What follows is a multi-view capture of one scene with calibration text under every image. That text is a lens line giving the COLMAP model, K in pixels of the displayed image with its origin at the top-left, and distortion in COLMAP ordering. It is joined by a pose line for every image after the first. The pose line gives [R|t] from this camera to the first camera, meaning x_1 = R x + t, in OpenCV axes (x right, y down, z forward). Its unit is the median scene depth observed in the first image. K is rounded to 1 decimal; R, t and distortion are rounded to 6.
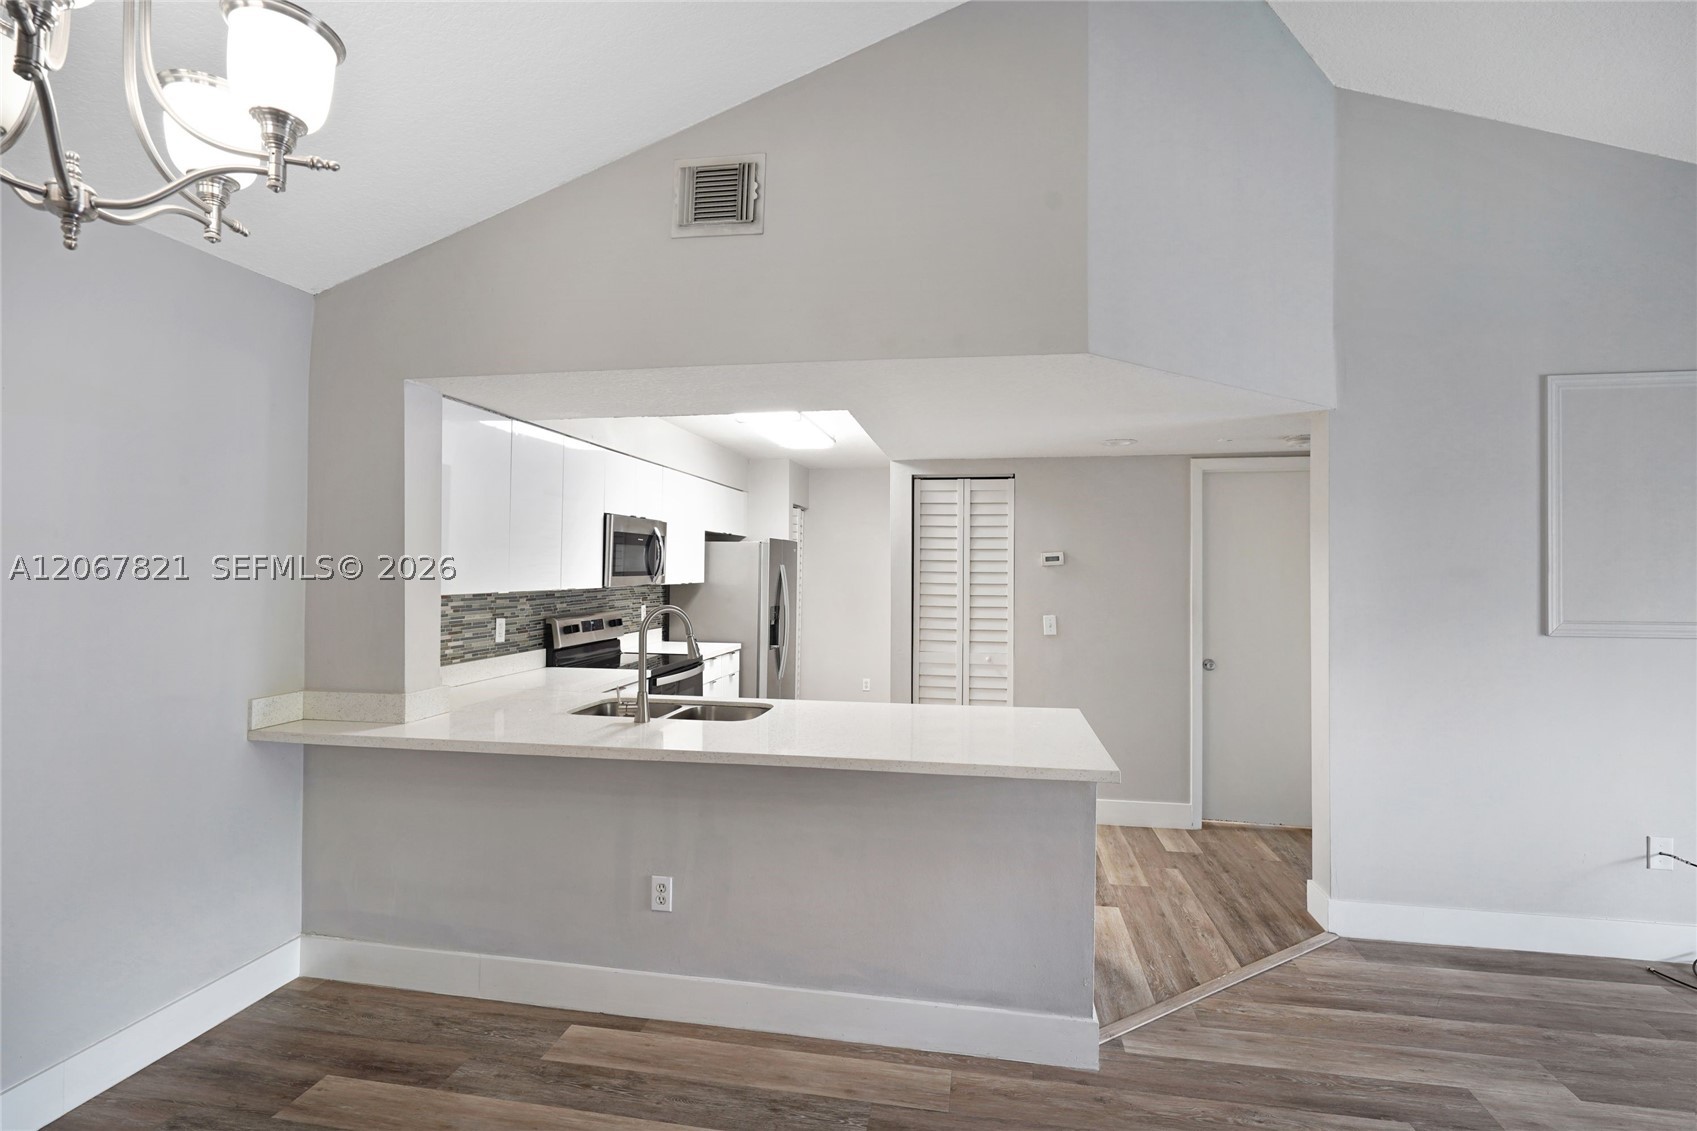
lens RADIAL K [[772.1, 0, 852.8], [0, 772.1, 559.3], [0, 0, 1]] dist [0.006752, -0.000405]
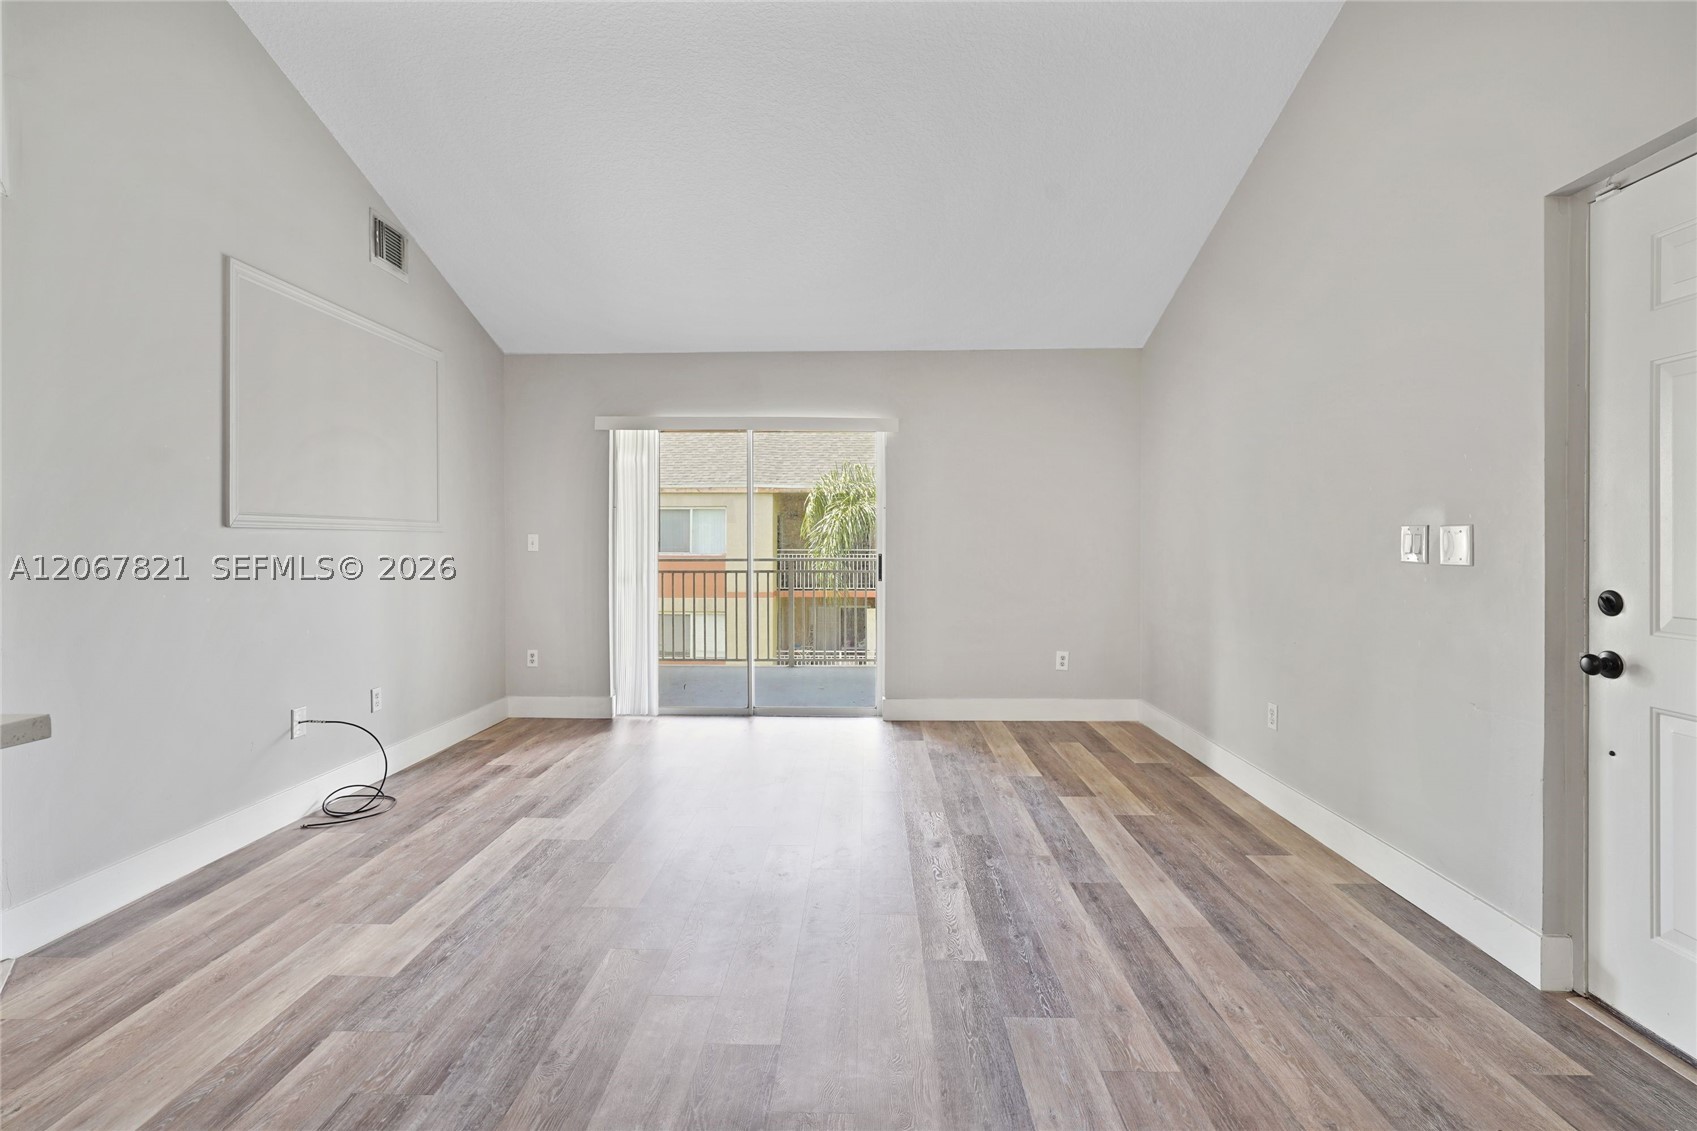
lens RADIAL K [[791.8, 0, 852.0], [0, 791.8, 538.1], [0, 0, 1]] dist [0.000886, 0.000154]
pose [[-0.151616, 0.000293, 0.988439, -0.195644], [-0.016632, 0.999858, -0.002848, 0.103313], [-0.988300, -0.016871, -0.151590, 0.388625]]
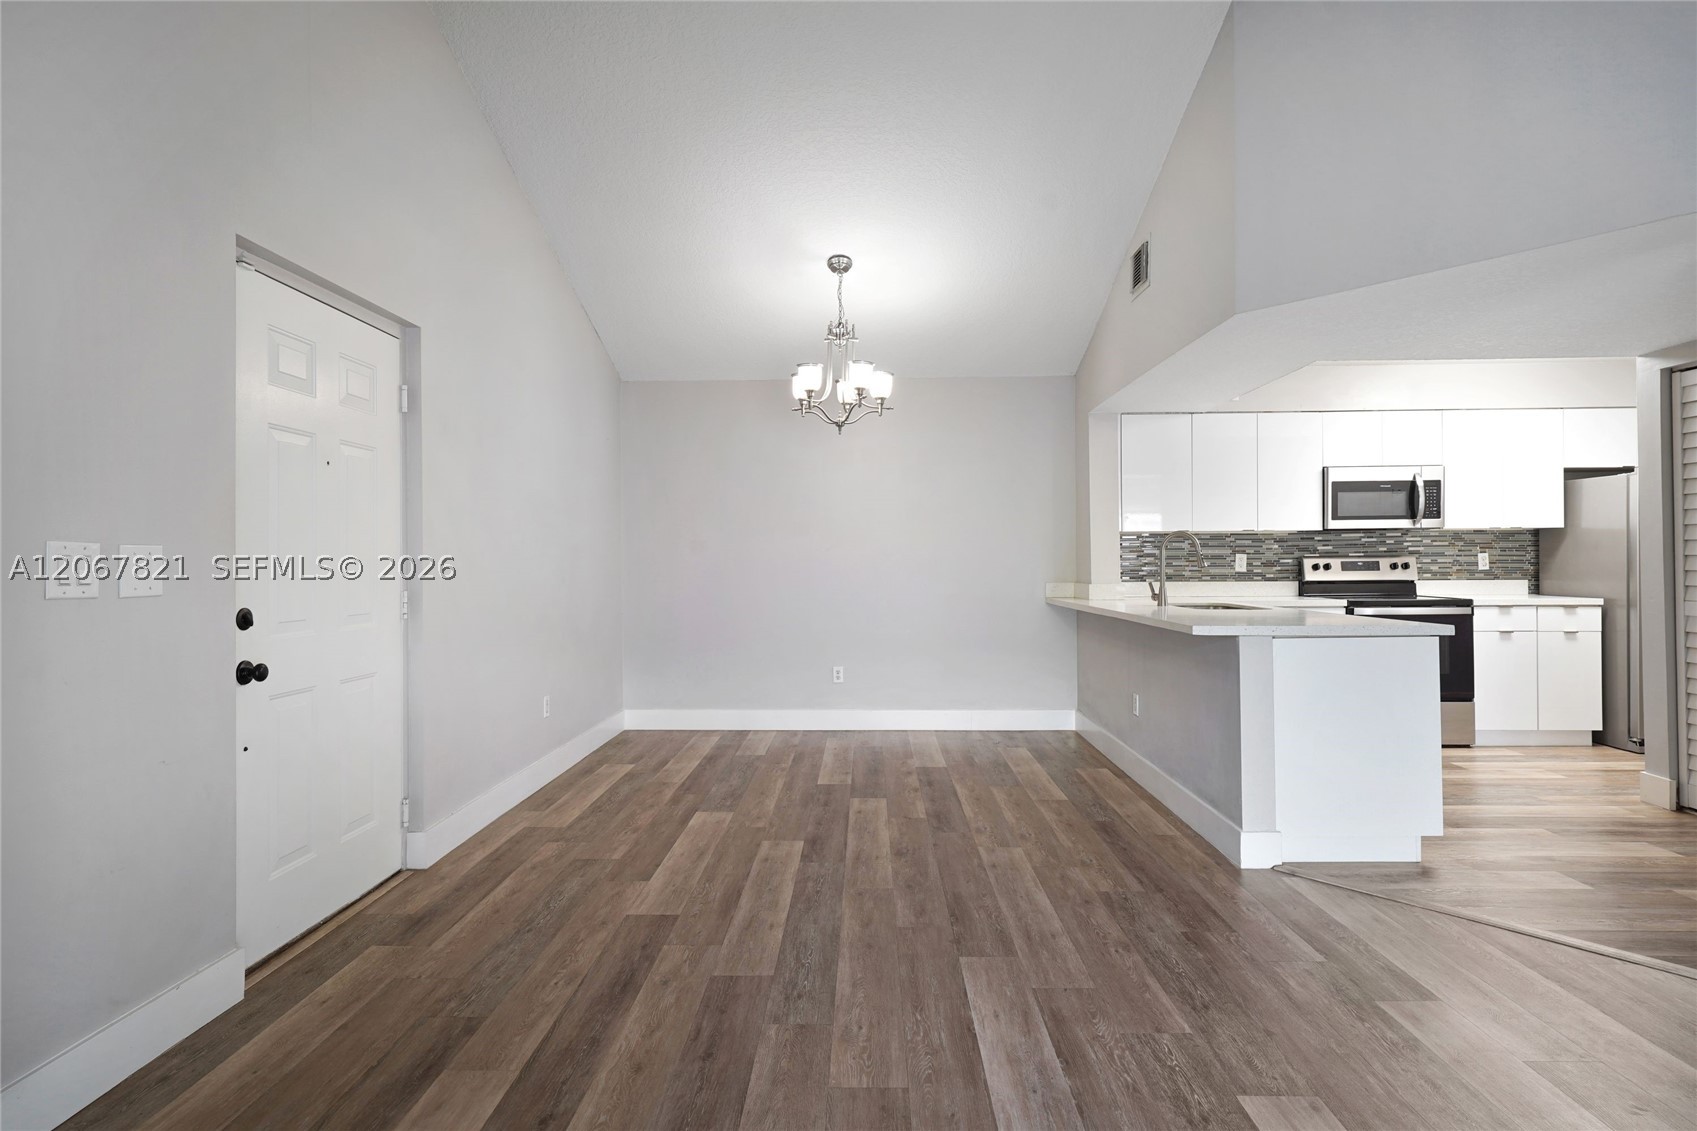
lens RADIAL K [[889.7, 0, 854.5], [0, 889.7, 559.4], [0, 0, 1]] dist [0.007795, 0.000610]
pose [[0.155669, -0.009316, -0.987765, 1.304892], [0.021975, 0.999741, -0.005965, 0.105894], [0.987565, -0.020777, 0.155833, 0.107617]]
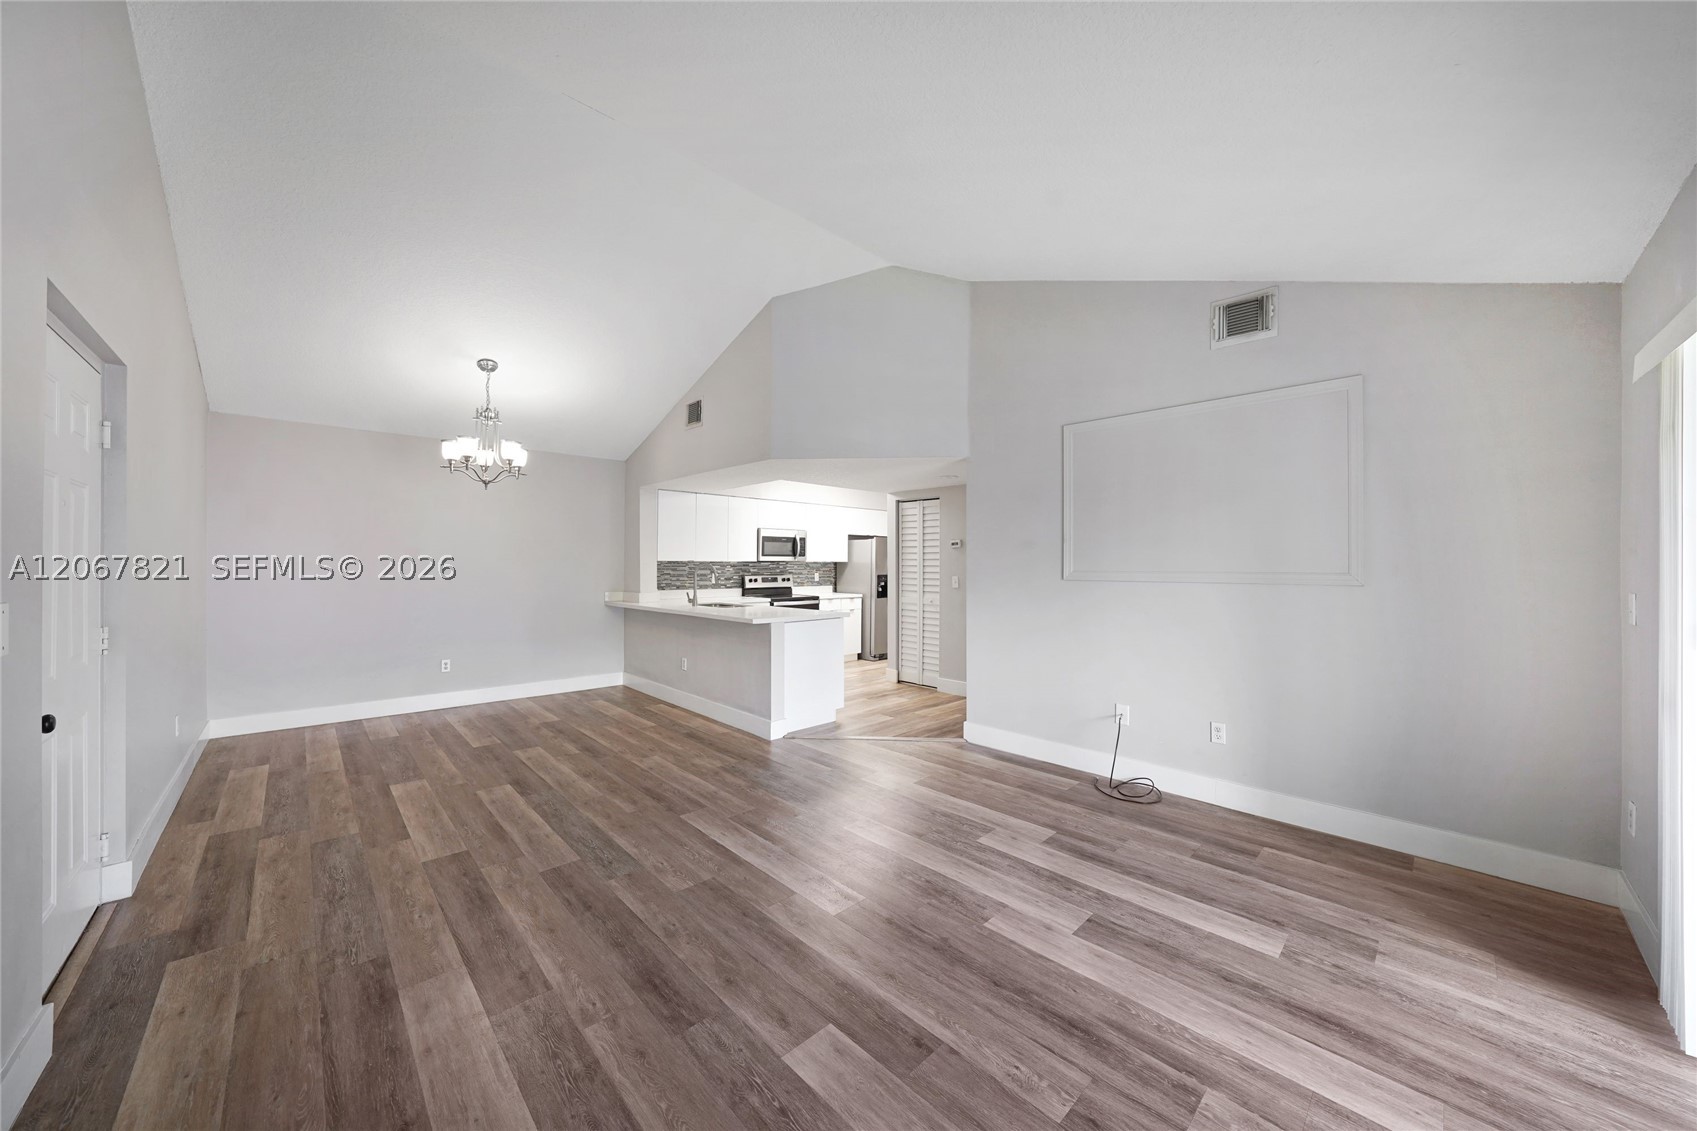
lens RADIAL K [[589.8, 0, 848.5], [0, 589.8, 565.5], [0, 0, 1]] dist [-0.014498, 0.000113]
pose [[0.802984, -0.002386, -0.595996, 1.296799], [0.009809, 0.999909, 0.009213, 0.050961], [0.595920, -0.013244, 0.802935, -0.309889]]
